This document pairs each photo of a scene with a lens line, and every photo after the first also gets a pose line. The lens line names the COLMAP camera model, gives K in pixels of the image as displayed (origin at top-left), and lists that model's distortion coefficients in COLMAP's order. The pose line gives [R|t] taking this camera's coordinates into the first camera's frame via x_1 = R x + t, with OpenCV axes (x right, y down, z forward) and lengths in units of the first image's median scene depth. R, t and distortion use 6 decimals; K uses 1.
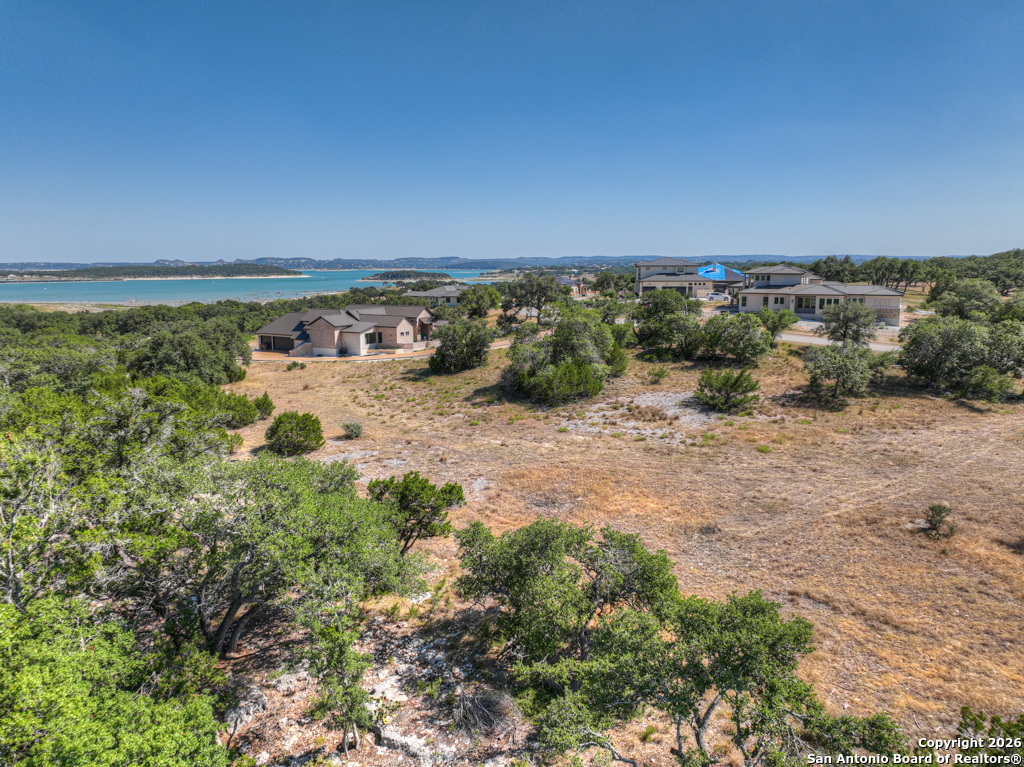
lens RADIAL K [[718.9, 0, 512.6], [0, 718.9, 383.7], [0, 0, 1]] dist [-0.004758, 0.022732]
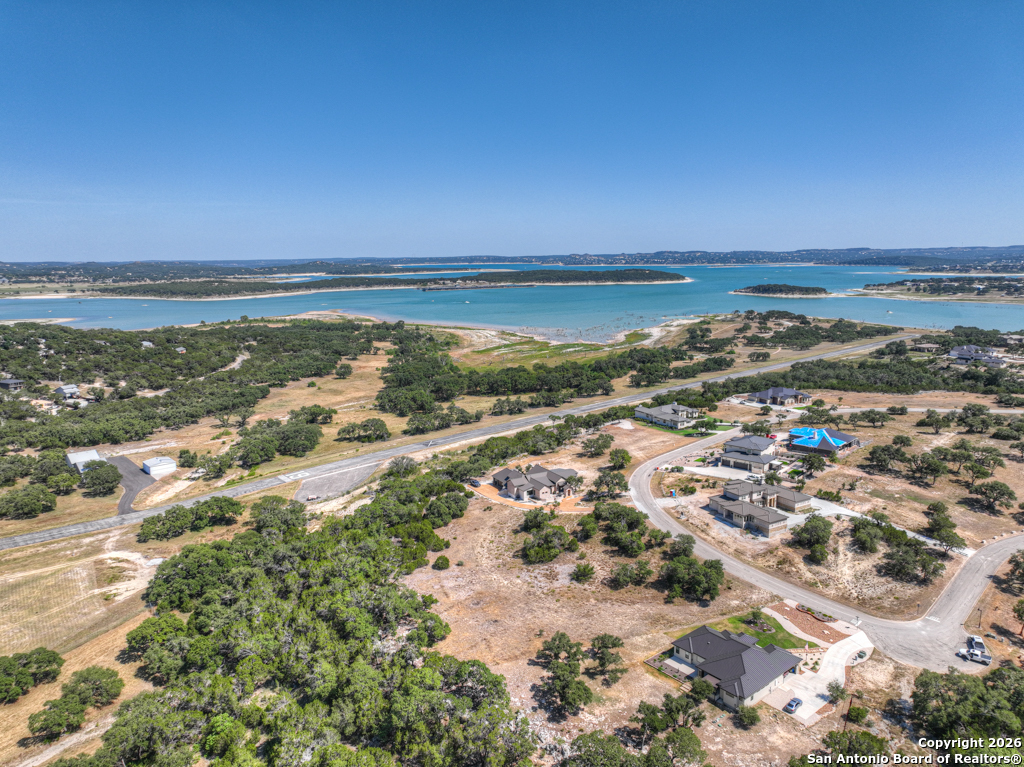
lens RADIAL K [[718.9, 0, 512.7], [0, 718.9, 388.6], [0, 0, 1]] dist [-0.004758, 0.022732]
pose [[0.859191, 0.090394, -0.503607, 1.078801], [-0.077781, 0.995906, 0.046057, -0.620273], [0.505708, -0.000400, 0.862704, -1.178689]]
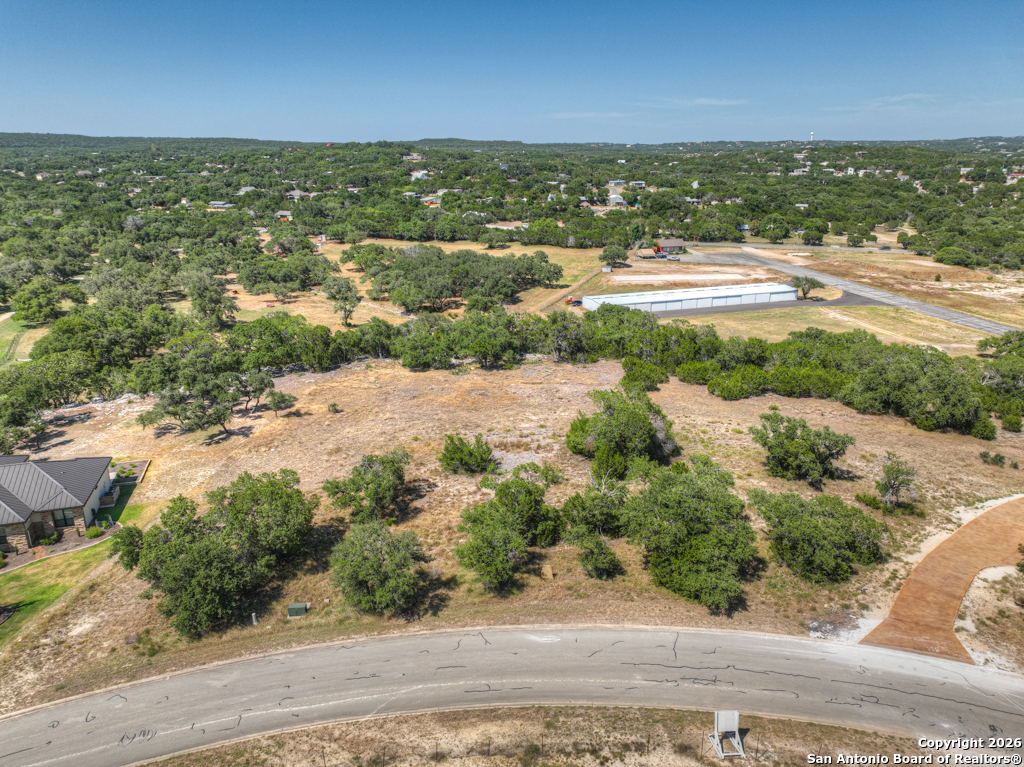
lens RADIAL K [[718.9, 0, 512.5], [0, 718.9, 383.9], [0, 0, 1]] dist [-0.004758, 0.022732]
pose [[-0.804918, 0.193459, -0.560964, 0.669629], [-0.088773, 0.895462, 0.436196, -0.470690], [0.586707, 0.400901, -0.703600, 1.404371]]
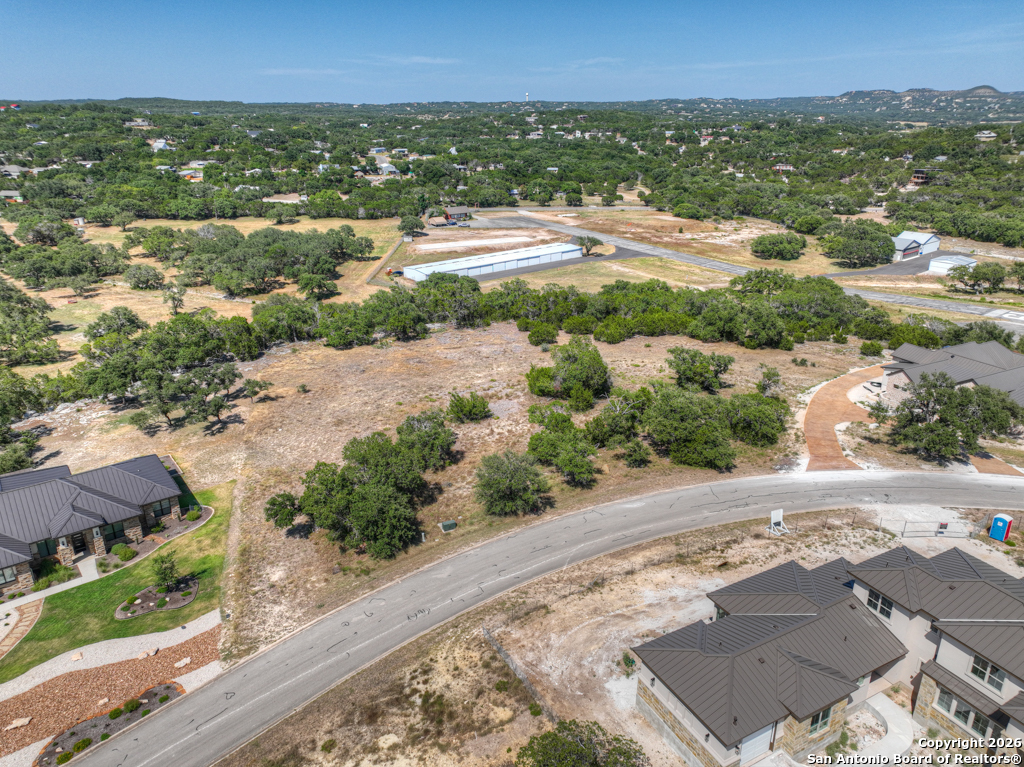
lens RADIAL K [[718.9, 0, 512.0], [0, 718.9, 383.2], [0, 0, 1]] dist [-0.004758, 0.022732]
pose [[-0.543420, 0.309152, -0.780461, 1.052519], [-0.131448, 0.886911, 0.442844, -0.533224], [0.829105, 0.343240, -0.441328, 1.314260]]
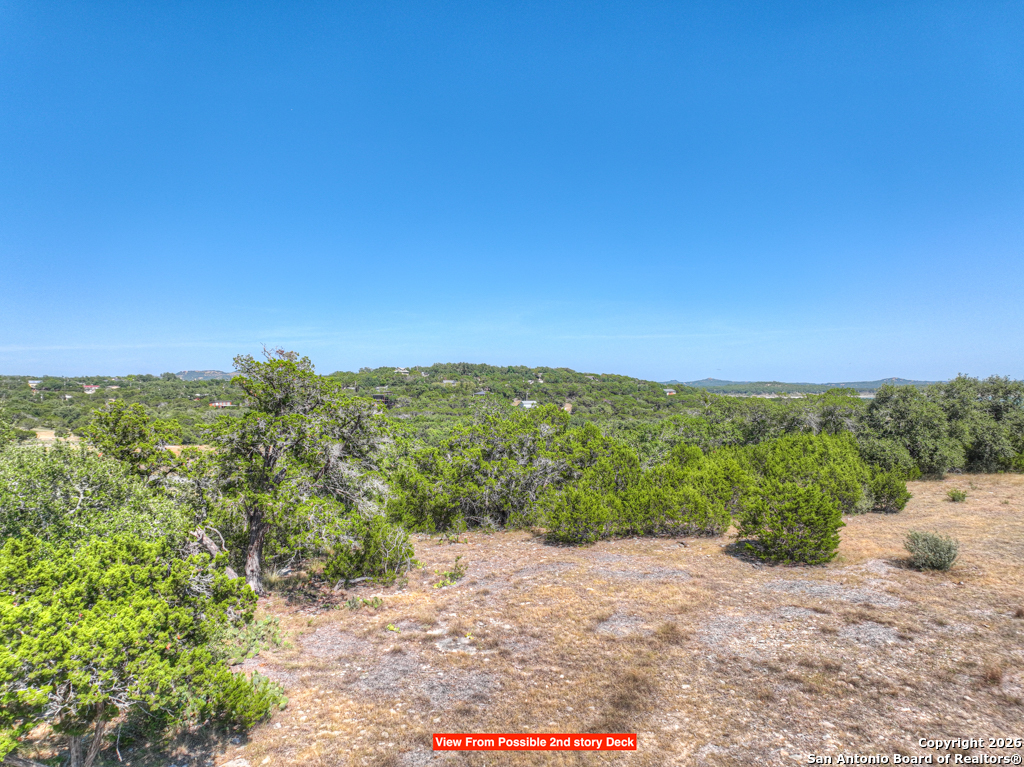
lens RADIAL K [[718.9, 0, 512.1], [0, 718.9, 378.9], [0, 0, 1]] dist [-0.004758, 0.022732]
pose [[0.275553, -0.005582, -0.961270, 0.094769], [-0.153754, 0.986853, -0.049805, 0.014648], [0.948910, 0.161523, 0.271073, 0.426987]]
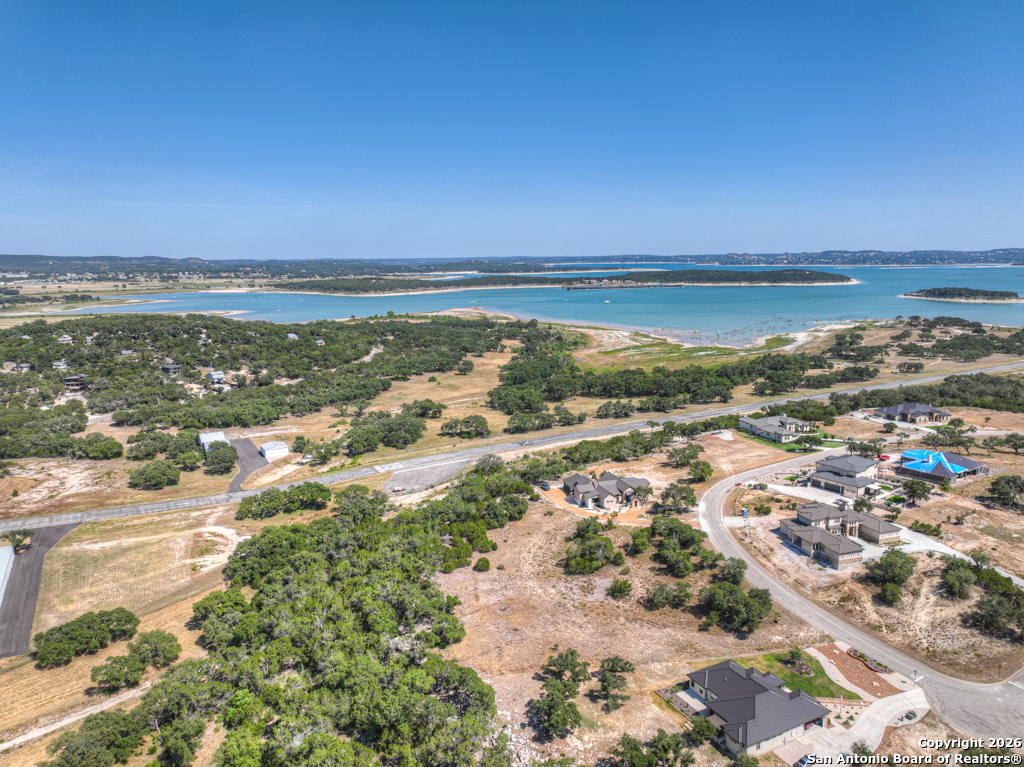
lens RADIAL K [[718.9, 0, 512.7], [0, 718.9, 389.5], [0, 0, 1]] dist [-0.004758, 0.022732]
pose [[0.733194, 0.124979, -0.668436, 1.301672], [-0.107380, 0.991912, 0.067678, -0.659226], [0.671488, 0.022155, 0.740684, -0.955363]]
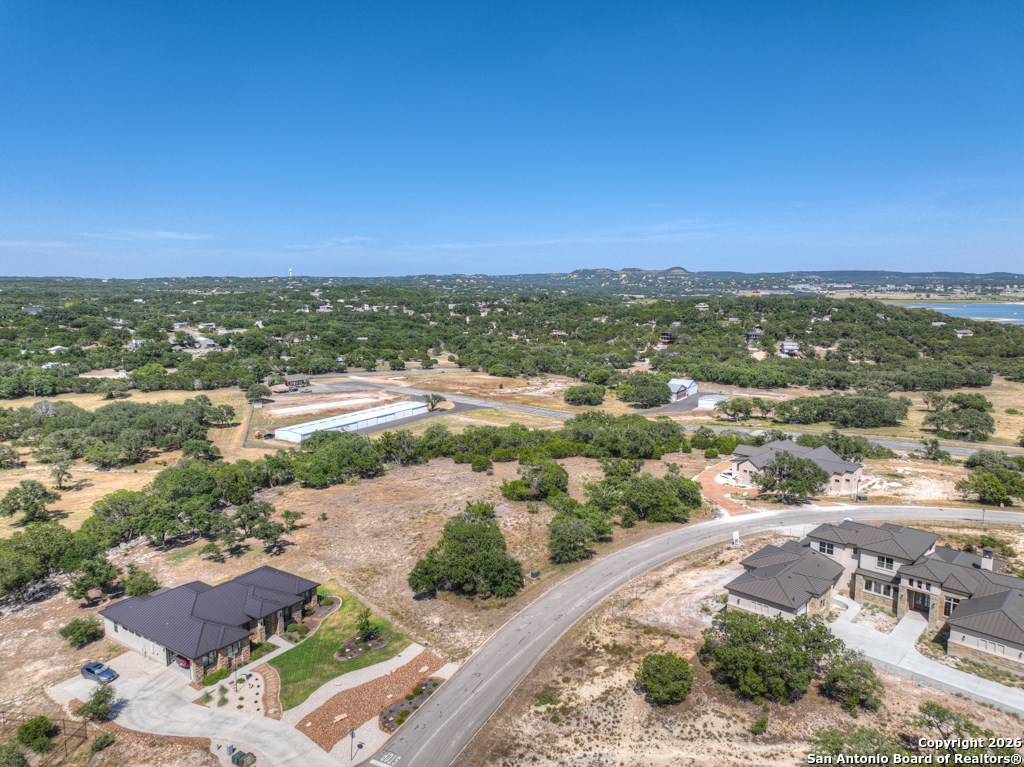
lens RADIAL K [[718.9, 0, 511.5], [0, 718.9, 379.2], [0, 0, 1]] dist [-0.004758, 0.022732]
pose [[-0.248219, 0.138807, -0.958707, 1.590962], [-0.156026, 0.971030, 0.180988, -0.537466], [0.956056, 0.194508, -0.219370, 1.113652]]
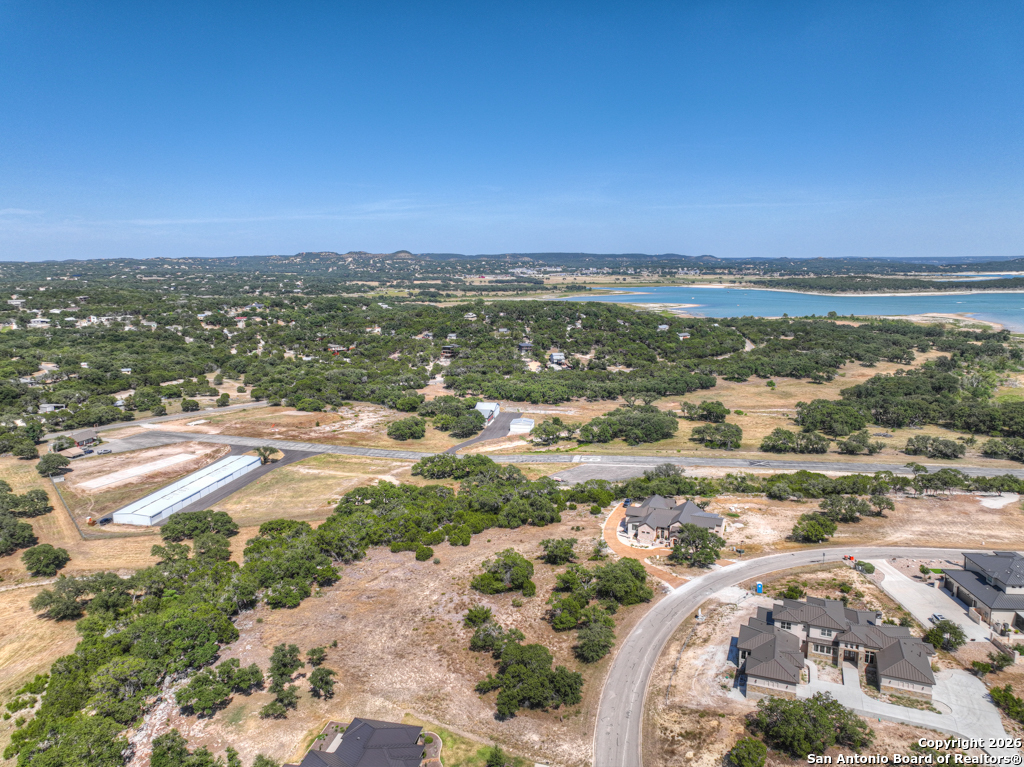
lens RADIAL K [[718.9, 0, 512.1], [0, 718.9, 385.9], [0, 0, 1]] dist [-0.004758, 0.022732]
pose [[0.131197, 0.179821, -0.974911, 1.823478], [-0.157129, 0.974752, 0.158646, -0.818819], [0.978825, 0.132373, 0.156140, 0.515849]]
